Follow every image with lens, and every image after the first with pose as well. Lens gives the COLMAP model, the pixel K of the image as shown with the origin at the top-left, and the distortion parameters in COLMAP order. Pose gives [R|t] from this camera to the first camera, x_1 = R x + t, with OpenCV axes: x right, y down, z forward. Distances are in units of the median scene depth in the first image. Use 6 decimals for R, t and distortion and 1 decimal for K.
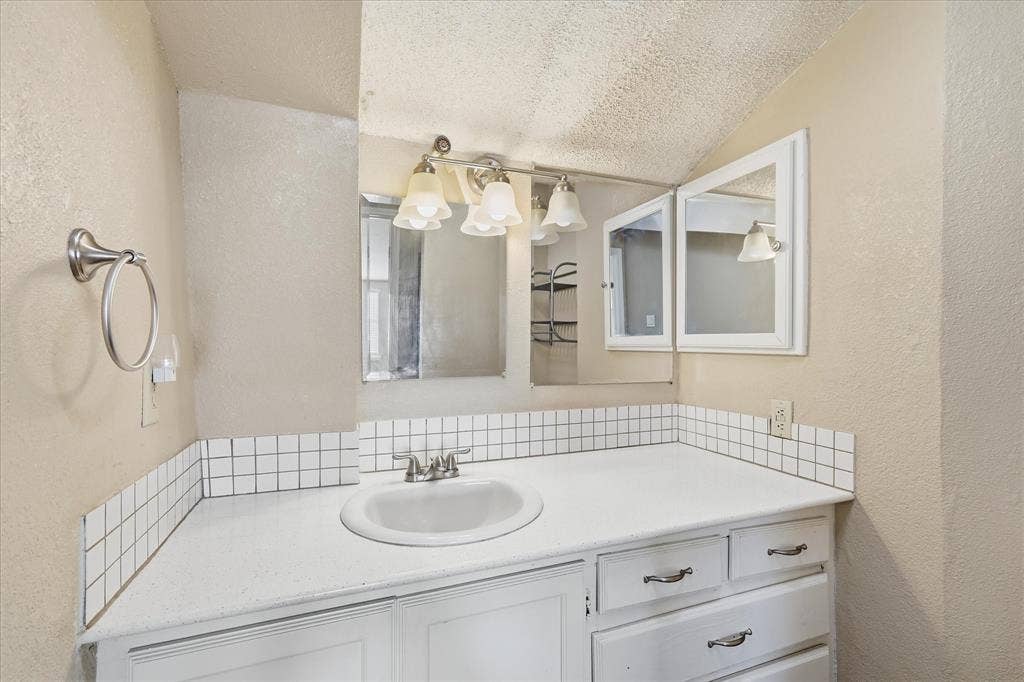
lens RADIAL K [[448.8, 0, 514.8], [0, 448.8, 340.9], [0, 0, 1]] dist [0.003656, 0.000010]
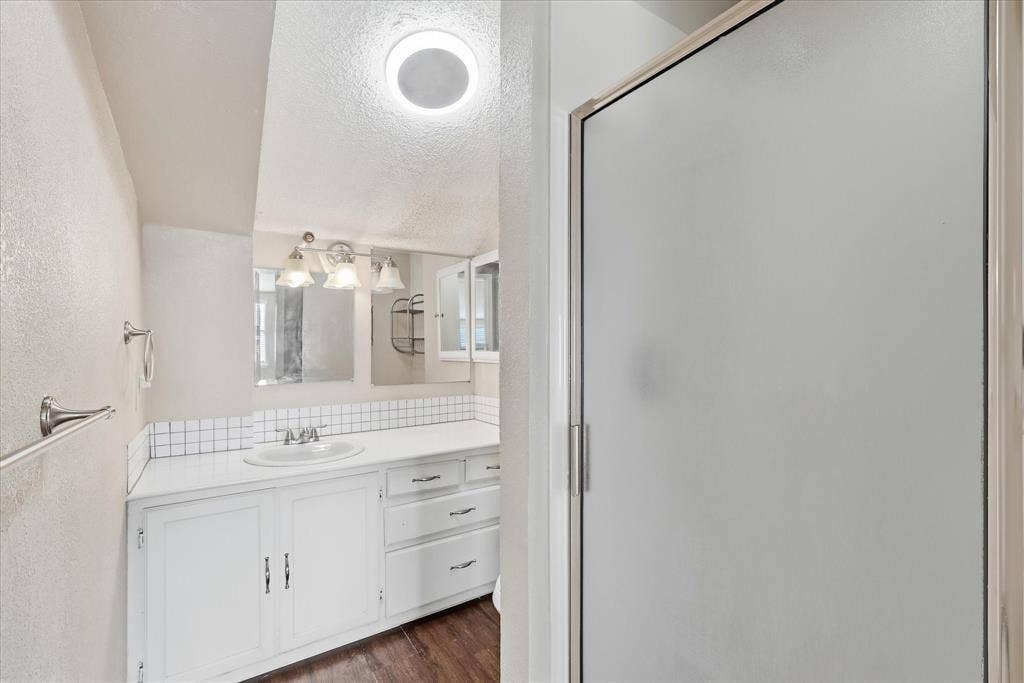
lens RADIAL K [[448.8, 0, 509.8], [0, 448.8, 339.6], [0, 0, 1]] dist [0.003656, 0.000010]
pose [[0.979349, -0.007185, 0.202047, 0.207461], [0.009298, 0.999912, -0.009511, -0.045928], [-0.201961, 0.011193, 0.979330, -0.689800]]
